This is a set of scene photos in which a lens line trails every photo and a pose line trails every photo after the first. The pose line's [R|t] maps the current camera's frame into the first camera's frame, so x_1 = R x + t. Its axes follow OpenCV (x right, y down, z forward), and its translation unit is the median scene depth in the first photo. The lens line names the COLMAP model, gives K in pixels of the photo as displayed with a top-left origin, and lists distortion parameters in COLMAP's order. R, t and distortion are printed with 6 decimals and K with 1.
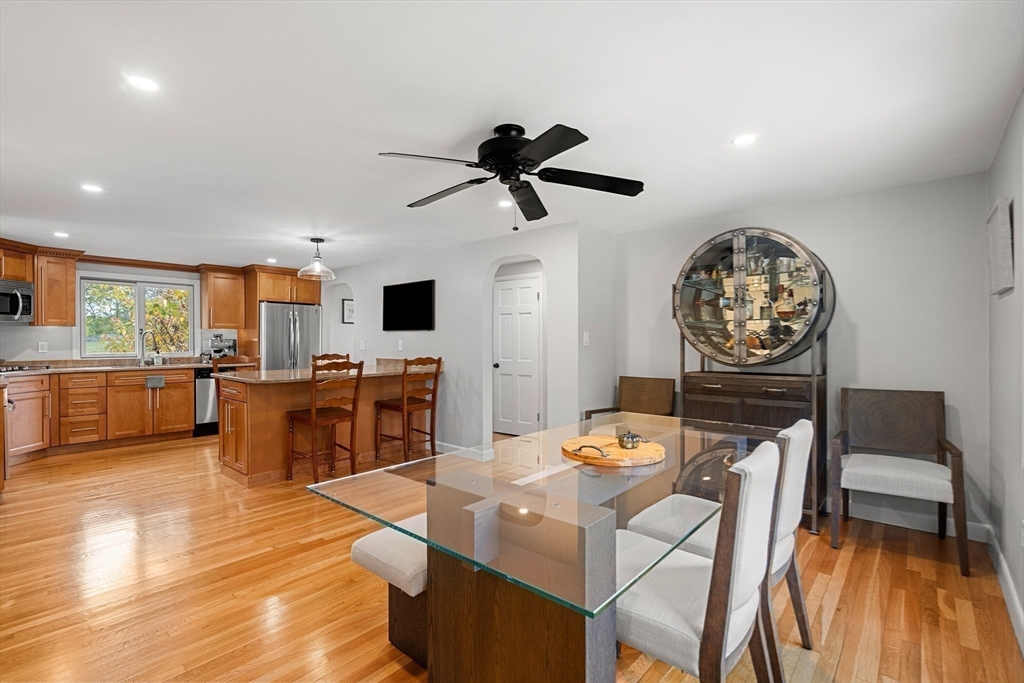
lens RADIAL K [[469.4, 0, 508.1], [0, 469.4, 339.1], [0, 0, 1]] dist [0.003617, 0.000640]
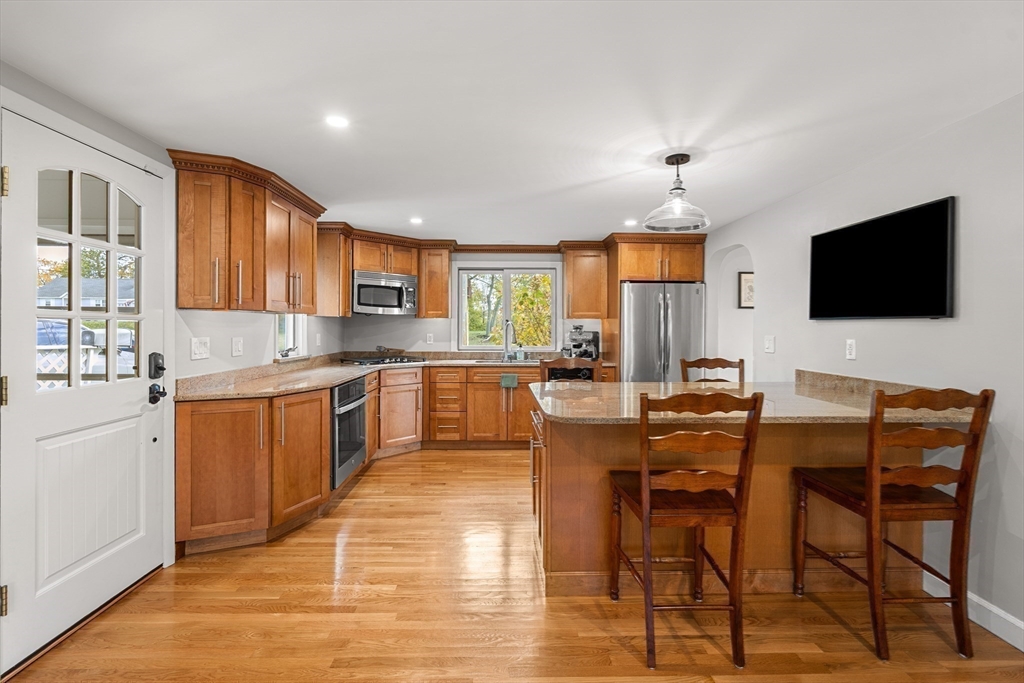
lens RADIAL K [[466.7, 0, 509.4], [0, 466.7, 329.9], [0, 0, 1]] dist [0.001495, 0.000320]
pose [[0.681344, 0.007115, -0.731929, -0.126907], [-0.001688, 0.999965, 0.008149, -0.011164], [0.731961, -0.004316, 0.681333, 0.445761]]
